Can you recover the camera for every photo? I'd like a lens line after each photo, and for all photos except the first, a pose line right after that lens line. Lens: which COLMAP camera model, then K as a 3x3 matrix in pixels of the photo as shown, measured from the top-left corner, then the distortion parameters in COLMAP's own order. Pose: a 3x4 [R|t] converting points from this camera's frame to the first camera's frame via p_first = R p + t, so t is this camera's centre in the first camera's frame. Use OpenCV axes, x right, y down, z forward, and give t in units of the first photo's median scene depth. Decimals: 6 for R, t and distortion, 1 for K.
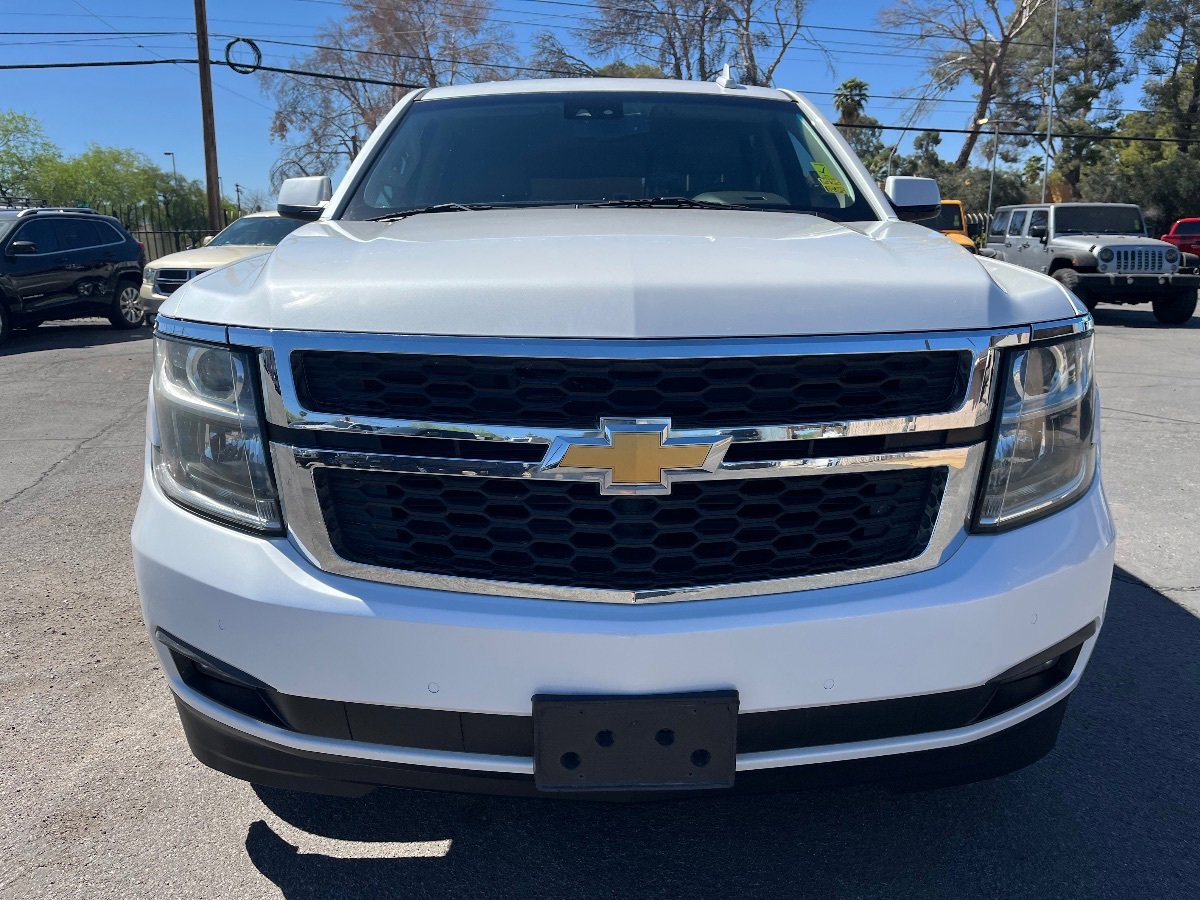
lens RADIAL K [[907.0, 0, 606.8], [0, 907.0, 458.2], [0, 0, 1]] dist [0.075104, -0.112473]
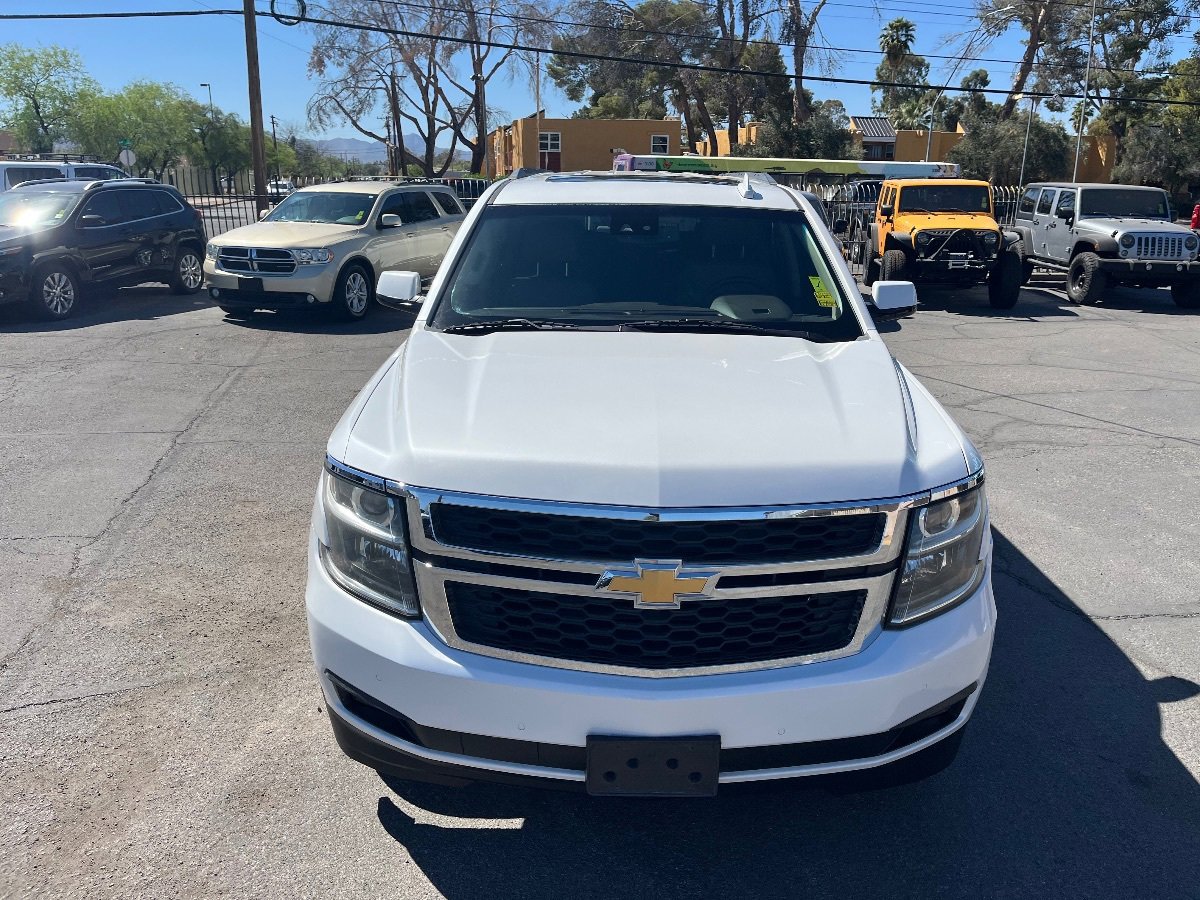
lens RADIAL K [[907.0, 0, 626.5], [0, 907.0, 450.5], [0, 0, 1]] dist [0.075104, -0.112473]
pose [[0.999623, 0.024879, -0.011573, -0.001792], [-0.024181, 0.998083, 0.056973, -0.068173], [0.012968, -0.056672, 0.998309, -0.111783]]
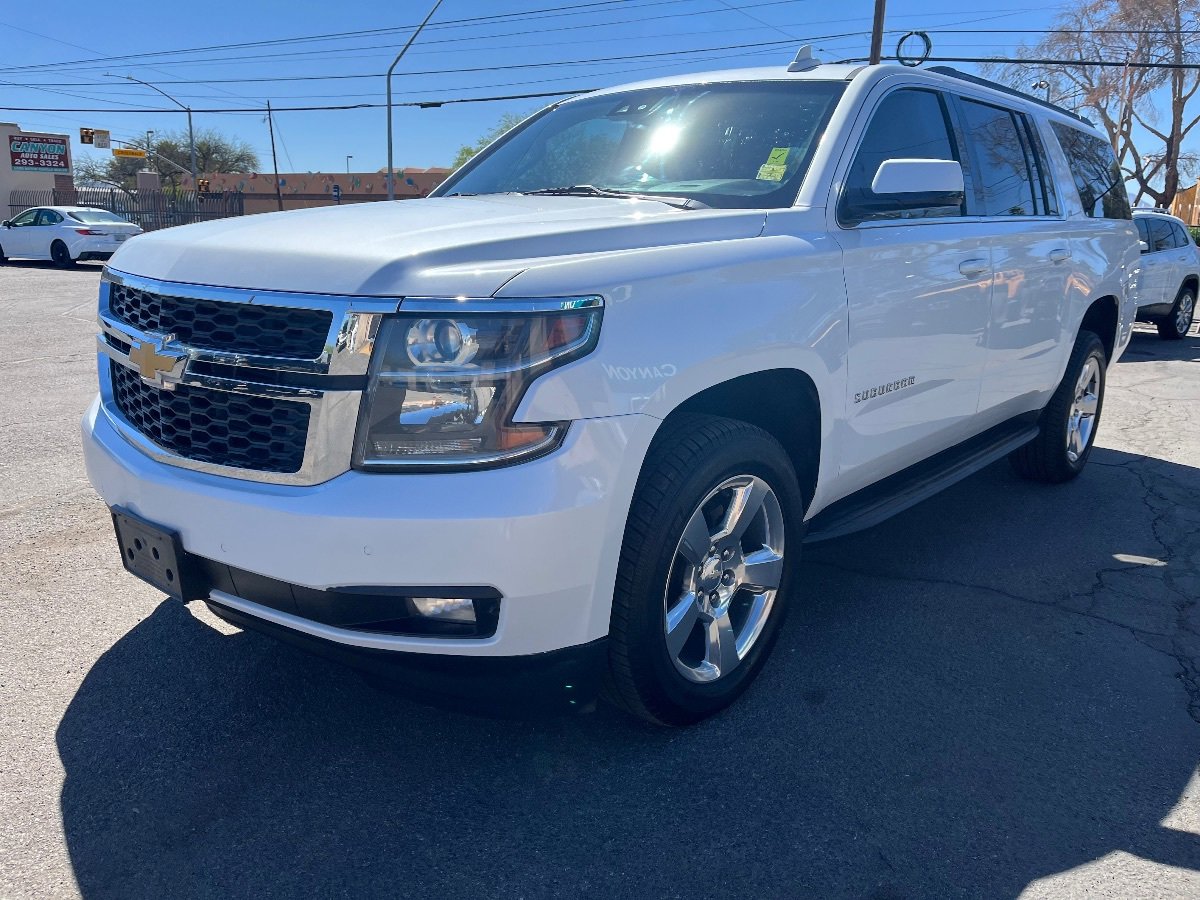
lens RADIAL K [[907.0, 0, 598.8], [0, 907.0, 450.7], [0, 0, 1]] dist [0.075104, -0.112473]
pose [[0.739212, 0.182844, -0.648178, 0.346940], [-0.181059, 0.980961, 0.070231, -0.019943], [0.648678, 0.065443, 0.758244, 0.076016]]
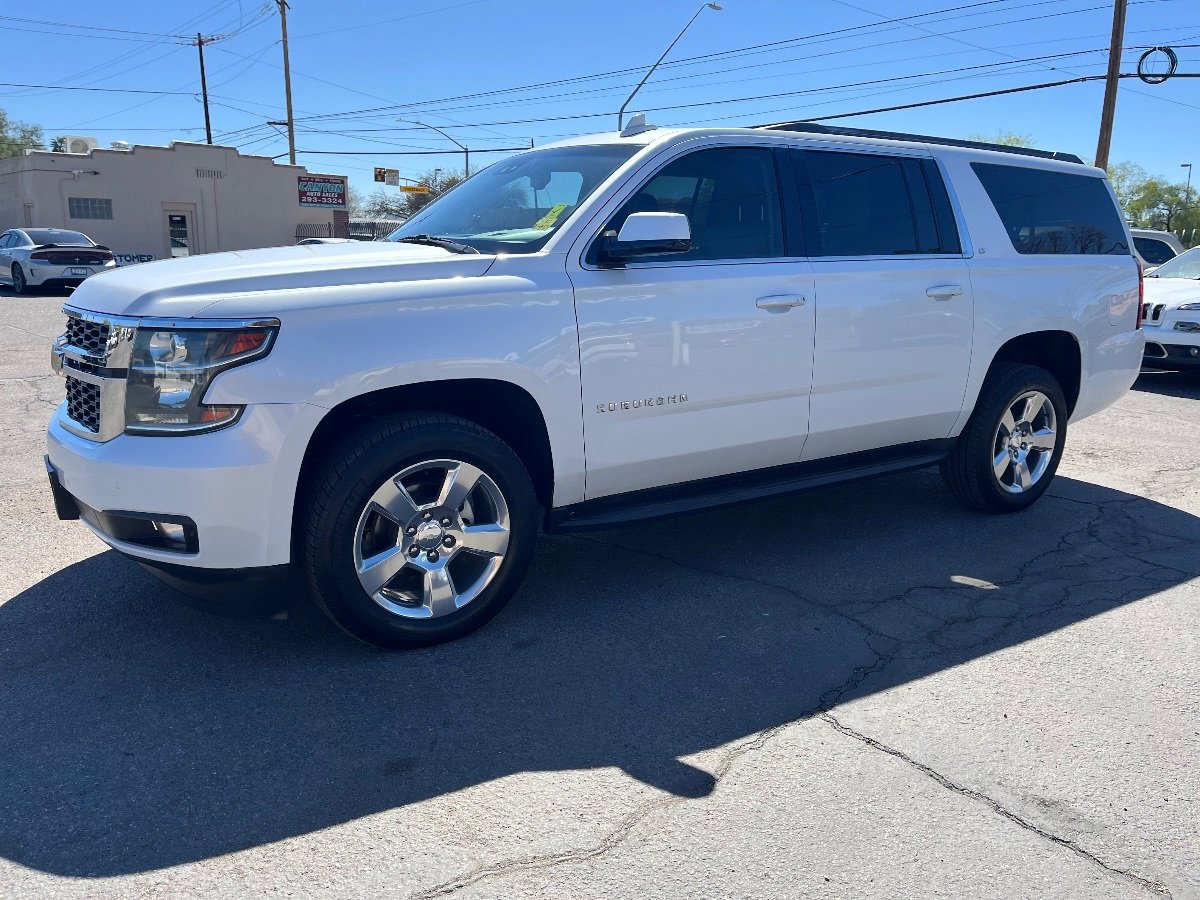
lens RADIAL K [[907.0, 0, 603.6], [0, 907.0, 444.9], [0, 0, 1]] dist [0.075104, -0.112473]
pose [[0.532392, 0.196411, -0.823396, 0.580884], [-0.217770, 0.971749, 0.090993, -0.062356], [0.818007, 0.130867, 0.560124, 0.189614]]
